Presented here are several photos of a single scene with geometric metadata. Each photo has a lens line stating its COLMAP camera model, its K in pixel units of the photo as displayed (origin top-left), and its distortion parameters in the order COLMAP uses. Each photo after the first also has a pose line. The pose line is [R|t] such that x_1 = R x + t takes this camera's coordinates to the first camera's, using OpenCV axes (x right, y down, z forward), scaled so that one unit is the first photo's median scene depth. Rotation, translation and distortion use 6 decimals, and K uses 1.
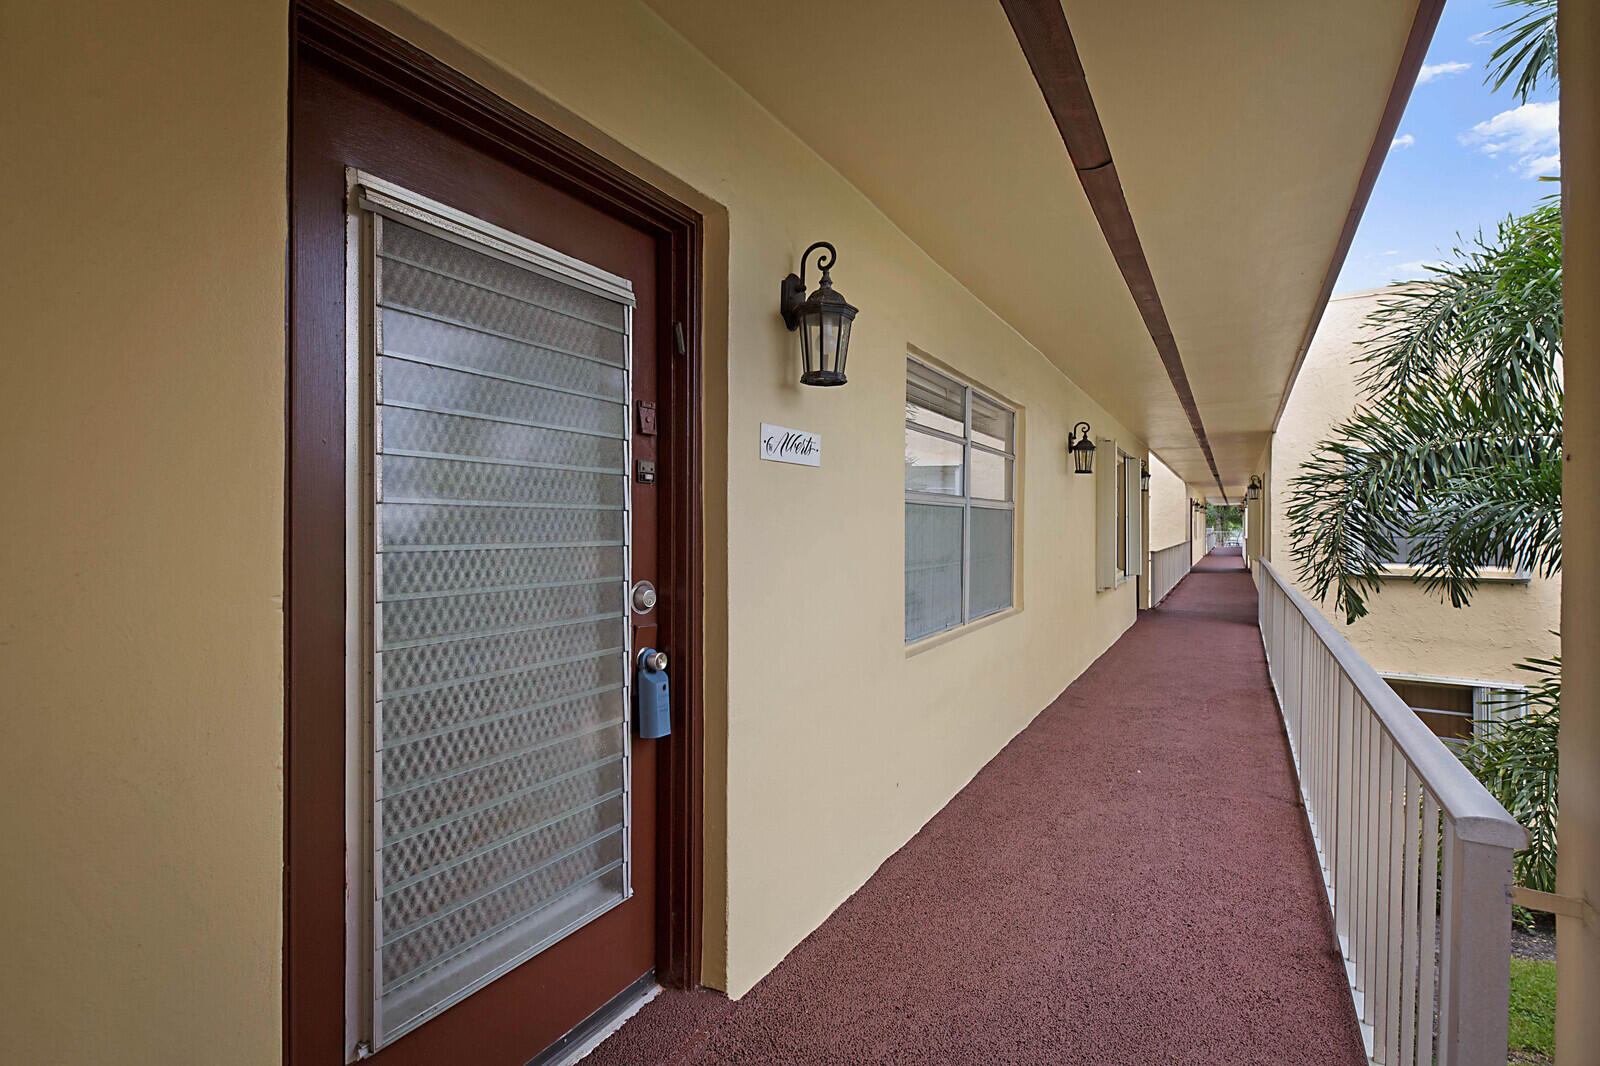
lens RADIAL K [[722.6, 0, 803.3], [0, 722.6, 527.9], [0, 0, 1]] dist [0.000437, -0.000588]
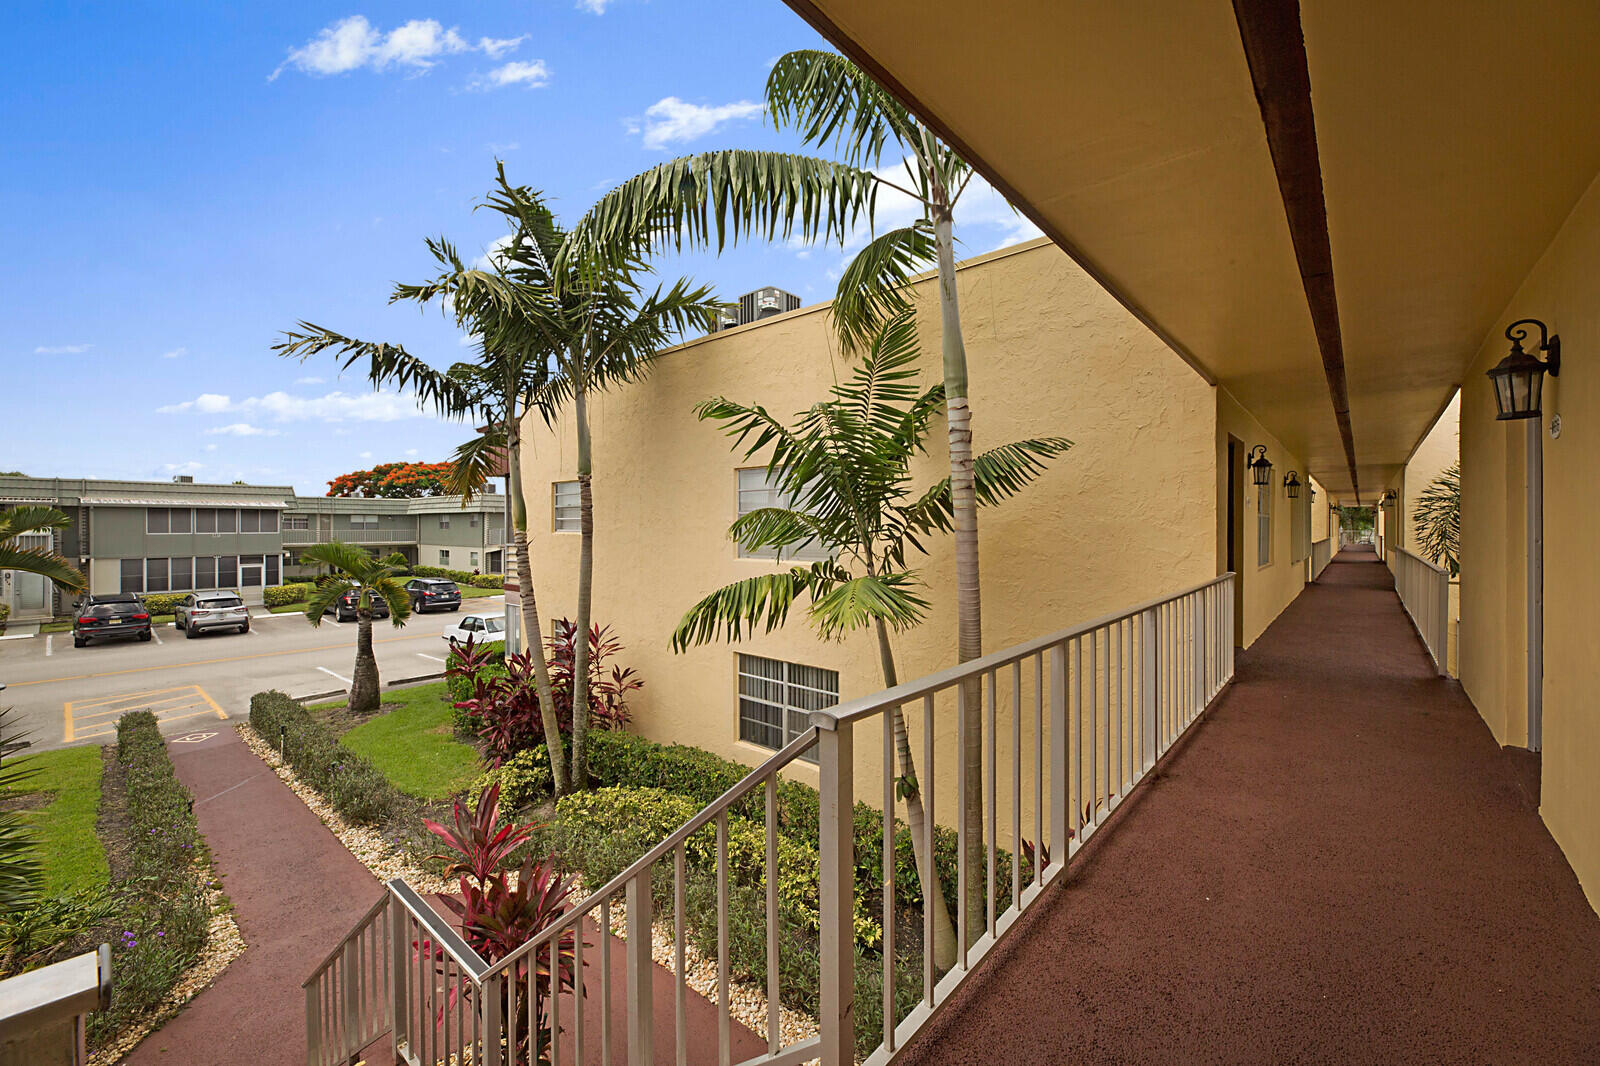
lens RADIAL K [[644.2, 0, 805.5], [0, 644.2, 534.9], [0, 0, 1]] dist [-0.001819, -0.002107]
pose [[0.984539, 0.000368, -0.175166, -0.296001], [0.001360, 0.999952, 0.009745, 0.002661], [0.175161, -0.009832, 0.984491, -0.458937]]
